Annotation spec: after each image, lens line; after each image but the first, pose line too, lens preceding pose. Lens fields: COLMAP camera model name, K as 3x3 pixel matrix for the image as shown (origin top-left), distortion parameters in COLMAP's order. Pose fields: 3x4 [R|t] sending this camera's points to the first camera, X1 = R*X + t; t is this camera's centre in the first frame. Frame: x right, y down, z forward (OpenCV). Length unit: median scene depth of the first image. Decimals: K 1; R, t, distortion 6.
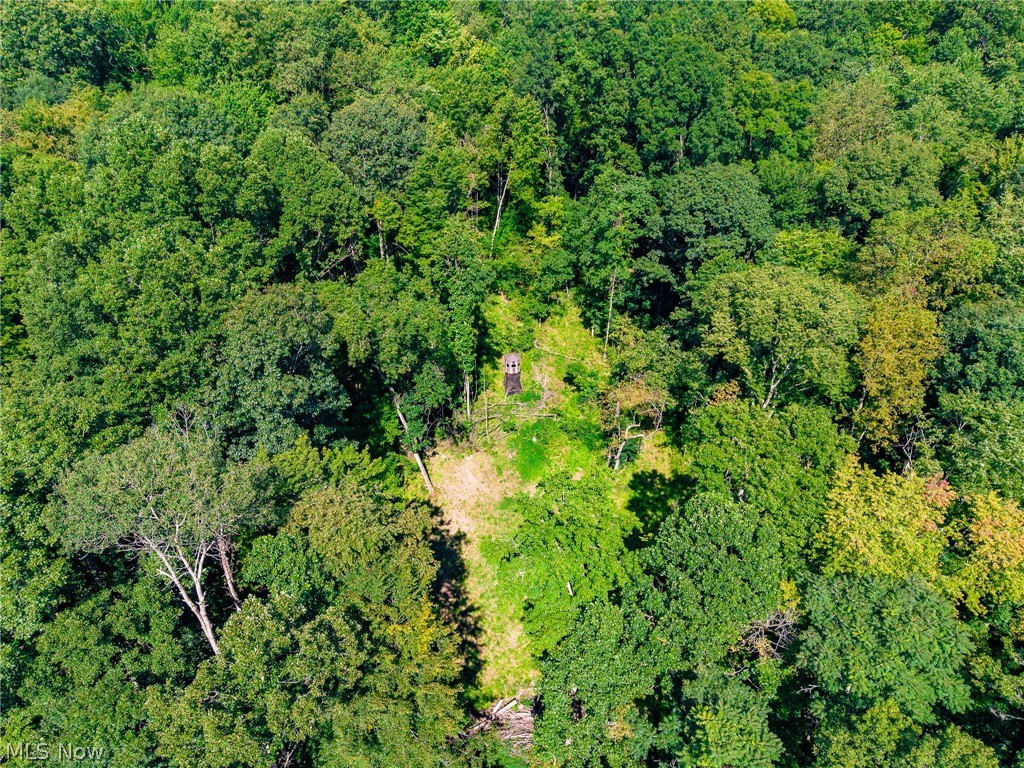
lens RADIAL K [[674.8, 0, 414.5], [0, 674.8, 411.8], [0, 0, 1]] dist [0.041437, -0.041823]
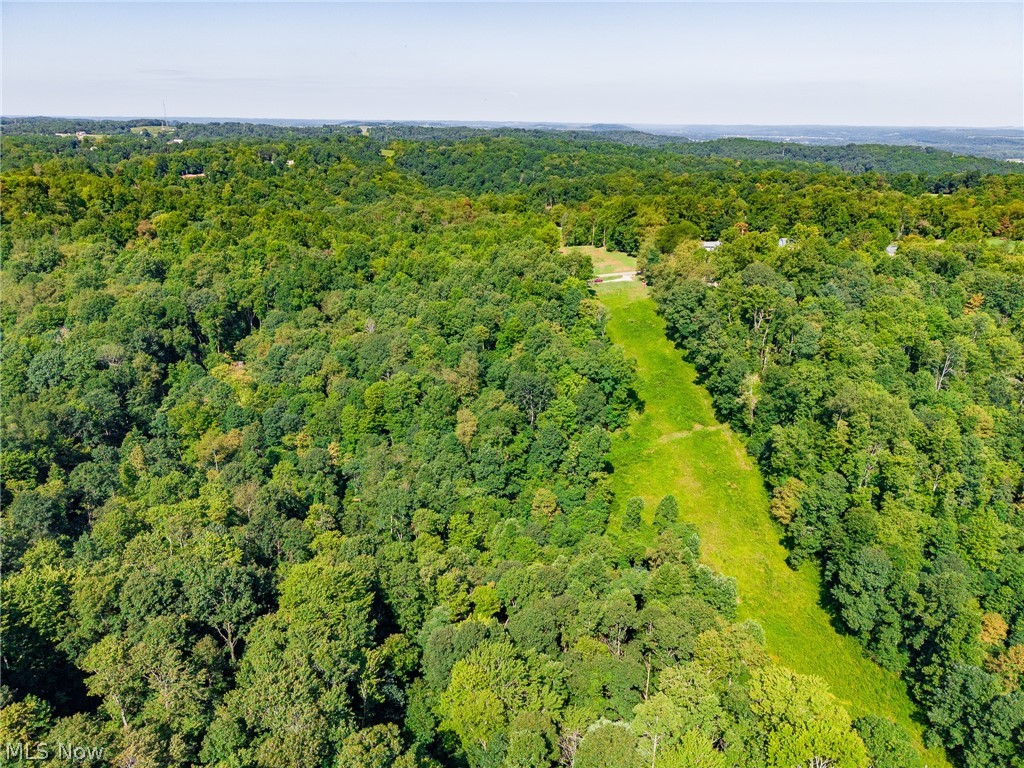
lens RADIAL K [[676.4, 0, 512.0], [0, 676.4, 384.0], [0, 0, 1]] dist [0.038632, -0.042949]
pose [[0.975791, 0.087162, -0.200585, 2.327198], [-0.125273, 0.974542, -0.185942, 0.548778], [0.179271, 0.206568, 0.961869, -2.199982]]
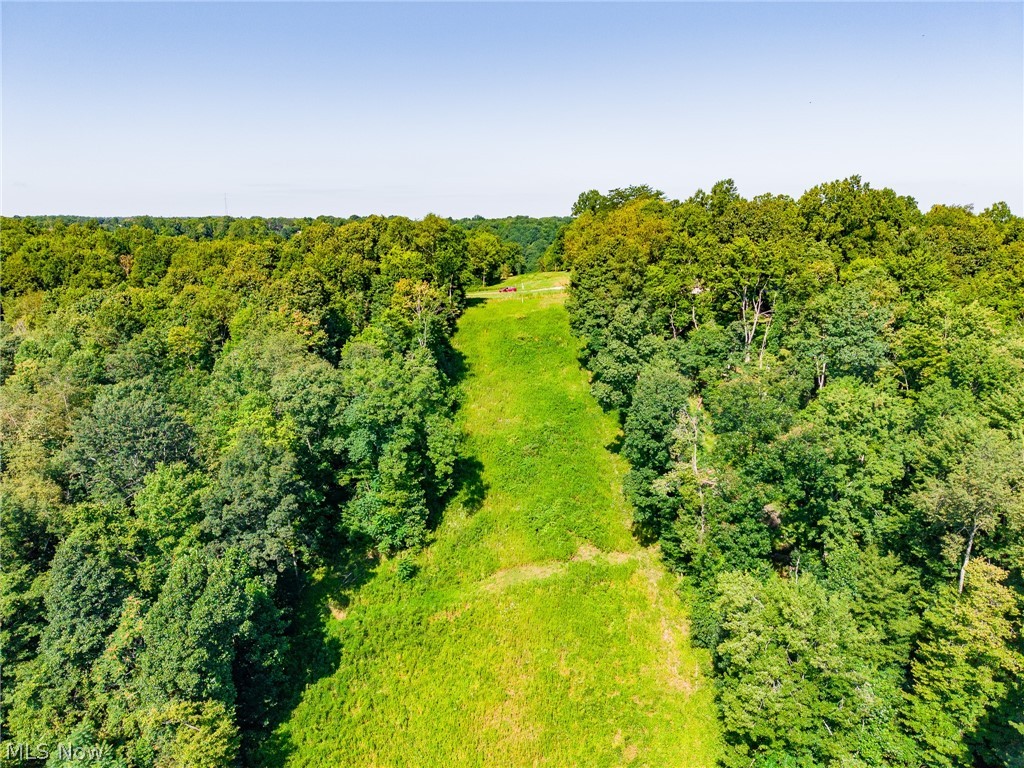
lens RADIAL K [[676.4, 0, 512.0], [0, 676.4, 384.0], [0, 0, 1]] dist [0.038632, -0.042949]
pose [[0.949674, 0.068040, -0.305762, 2.747322], [-0.165857, 0.937286, -0.306571, 0.201215], [0.265728, 0.341855, 0.901401, -0.442911]]
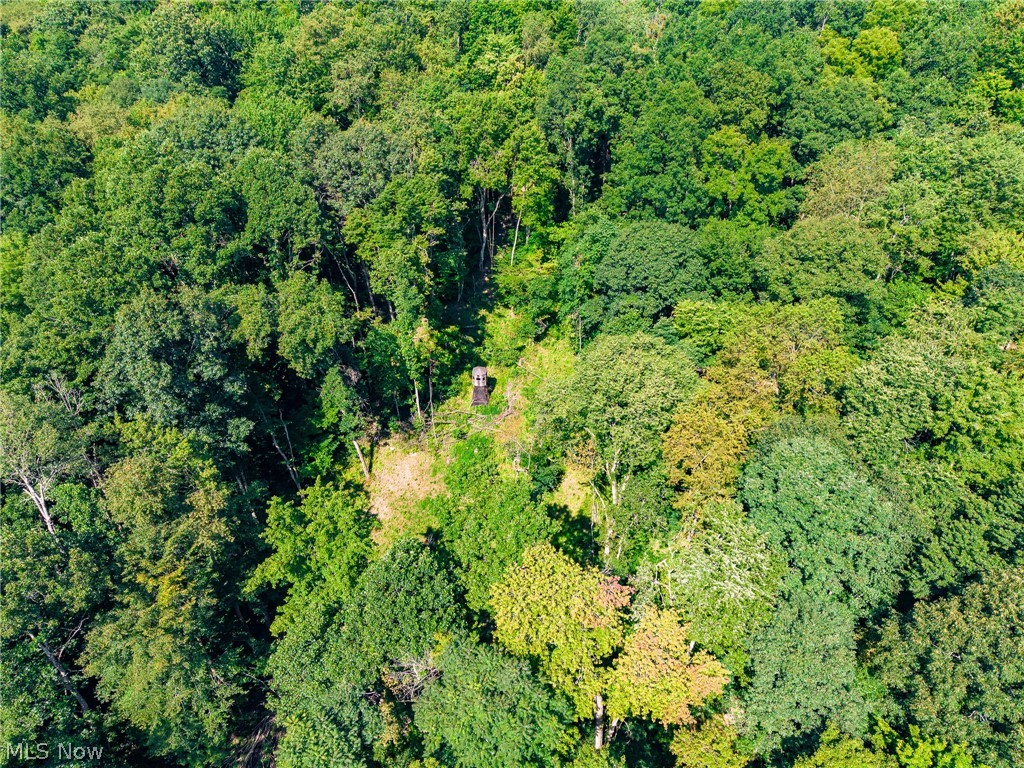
lens RADIAL K [[676.4, 0, 512.0], [0, 676.4, 384.0], [0, 0, 1]] dist [0.038632, -0.042949]
pose [[0.941902, 0.189760, -0.277150, 0.497880], [-0.182921, 0.981826, 0.050575, -0.125174], [0.281711, 0.003060, 0.959495, -0.010553]]
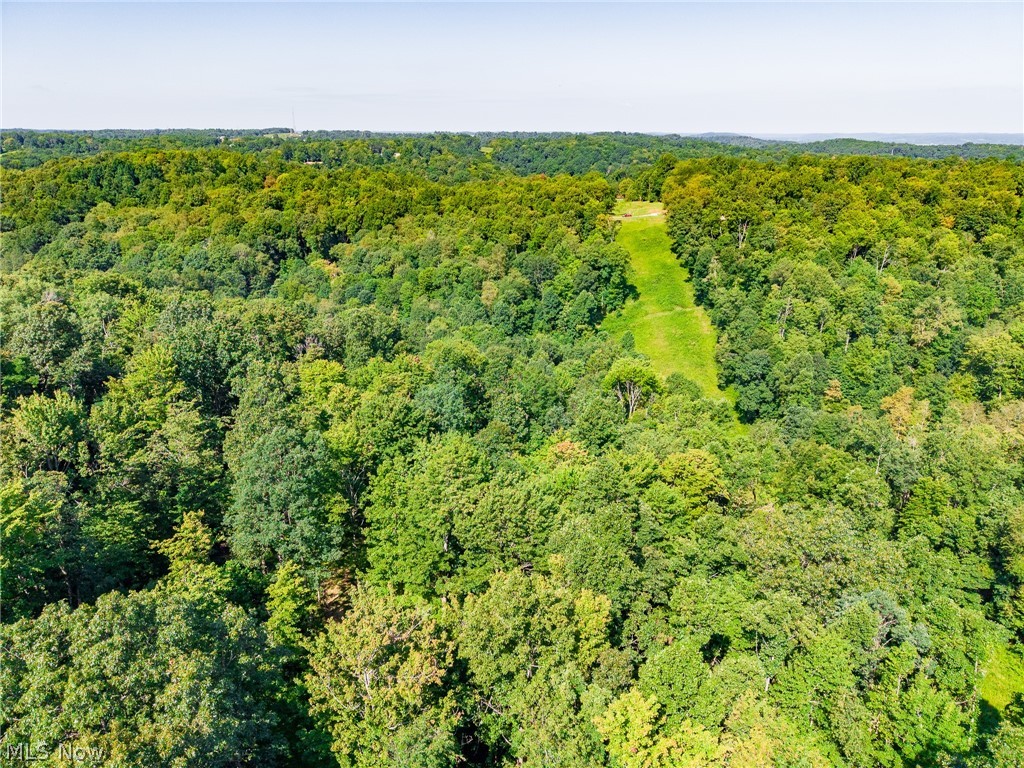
lens RADIAL K [[676.4, 0, 512.0], [0, 676.4, 384.0], [0, 0, 1]] dist [0.038632, -0.042949]
pose [[0.931756, 0.127999, -0.339775, 2.978708], [-0.196948, 0.964340, -0.176804, 1.272128], [0.305028, 0.231656, 0.923739, -2.721044]]
